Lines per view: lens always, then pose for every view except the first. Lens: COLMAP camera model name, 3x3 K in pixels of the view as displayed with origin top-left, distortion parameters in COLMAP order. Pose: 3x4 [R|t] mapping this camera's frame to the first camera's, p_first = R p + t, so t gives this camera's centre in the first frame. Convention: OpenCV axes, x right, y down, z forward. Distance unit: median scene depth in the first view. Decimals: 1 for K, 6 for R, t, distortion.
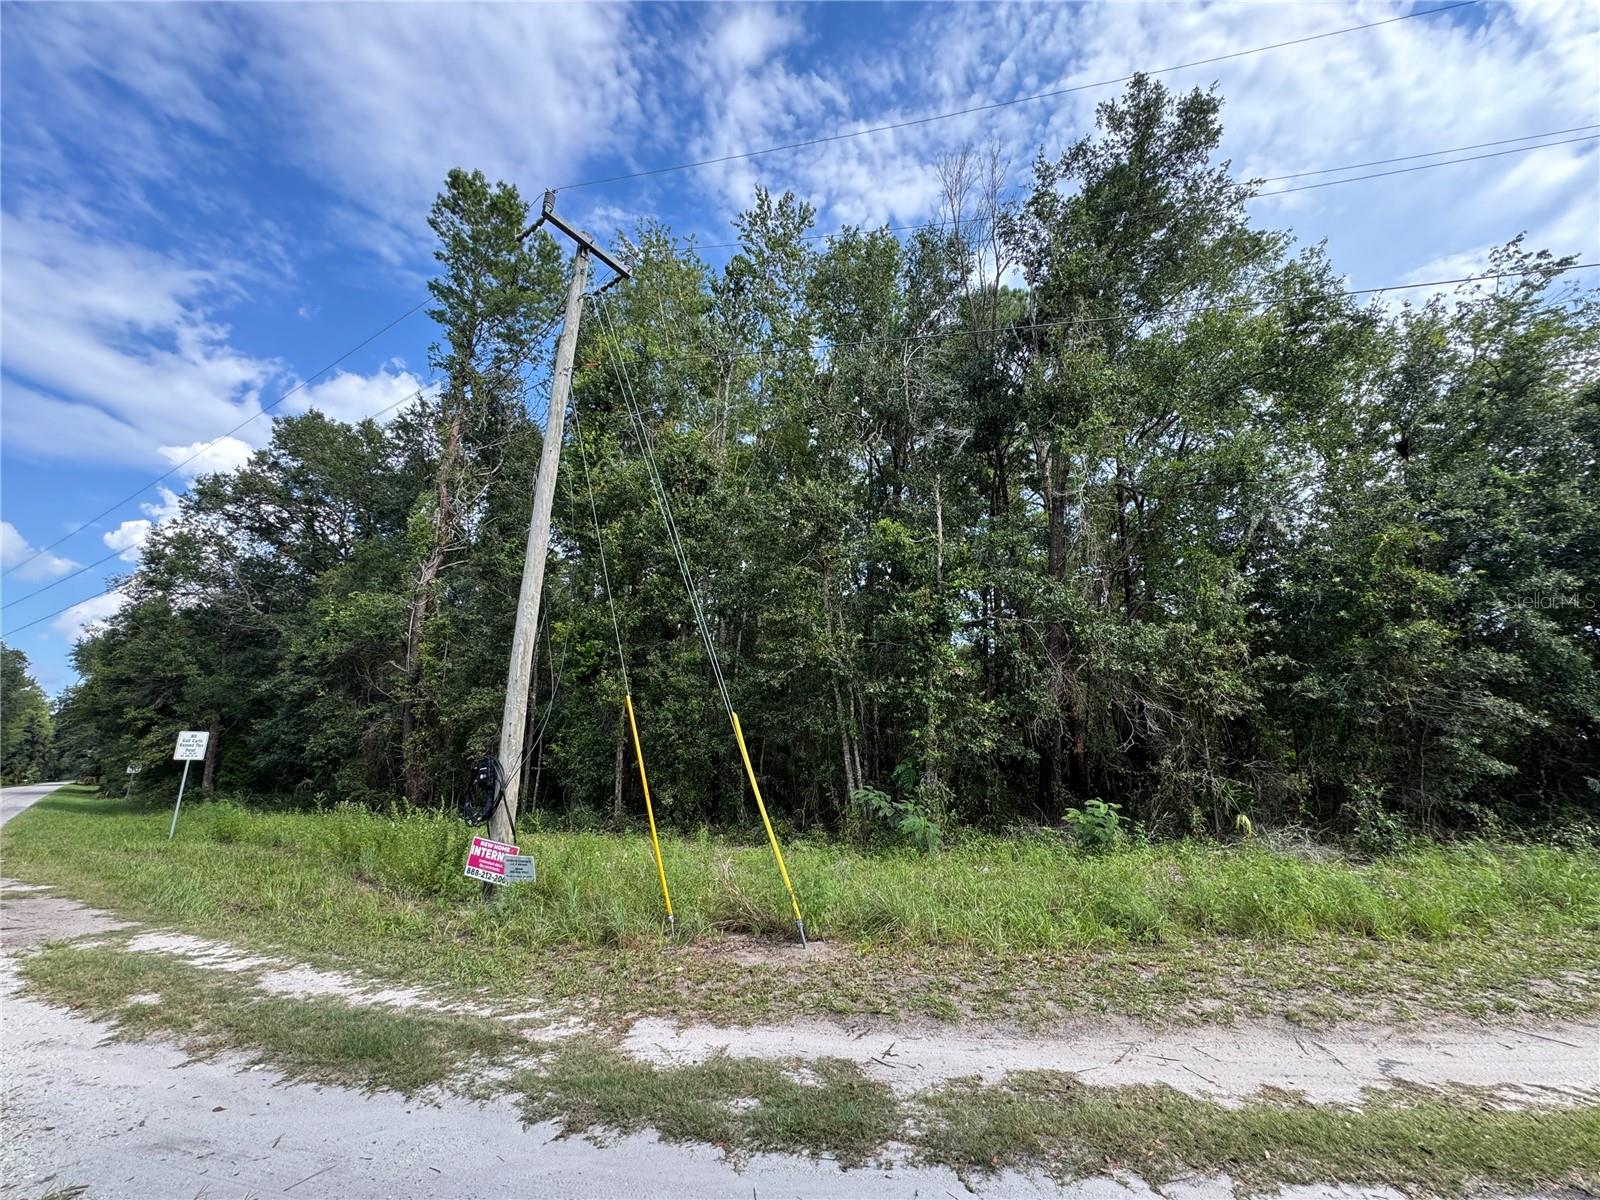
lens RADIAL K [[629.4, 0, 812.4], [0, 629.4, 605.5], [0, 0, 1]] dist [-0.002722, 0.000617]
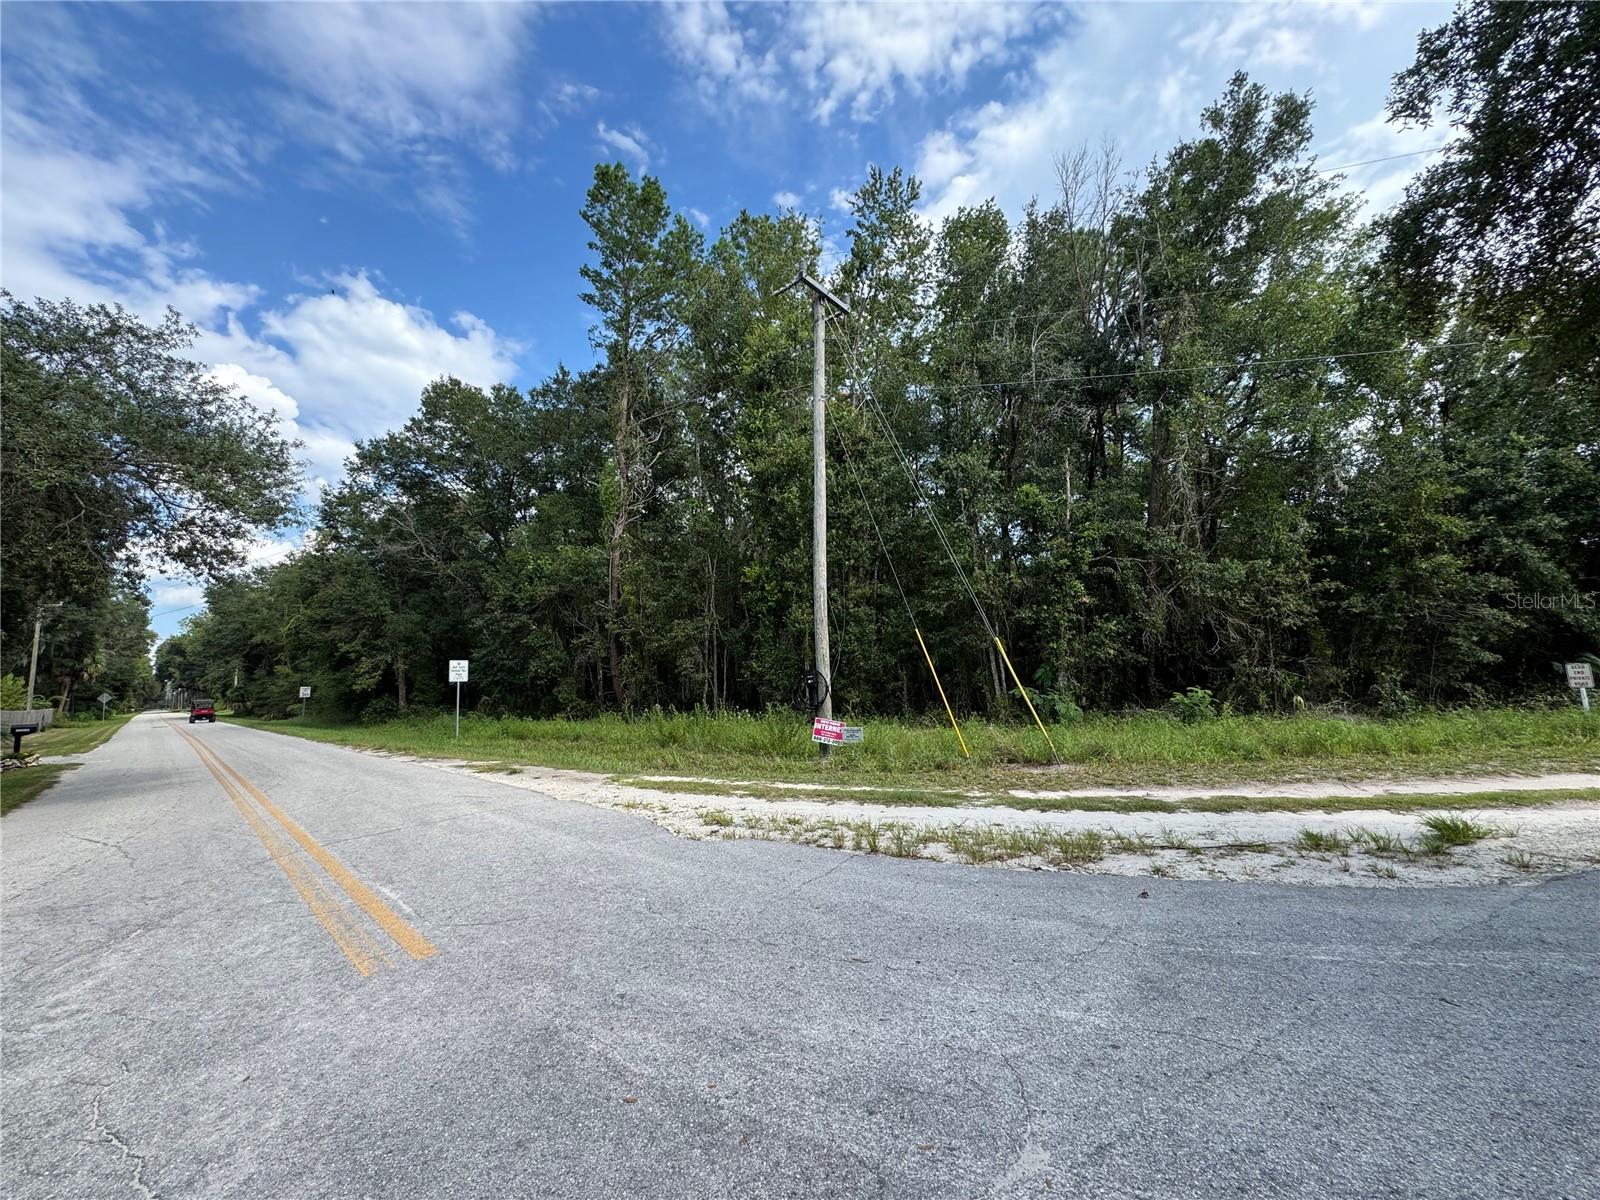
lens RADIAL K [[638.5, 0, 800.1], [0, 638.5, 604.7], [0, 0, 1]] dist [-0.003347, 0.000064]
pose [[0.998761, -0.031820, -0.038261, -0.351420], [0.036690, 0.990277, 0.134186, -0.096794], [0.033619, -0.135423, 0.990217, -0.404527]]
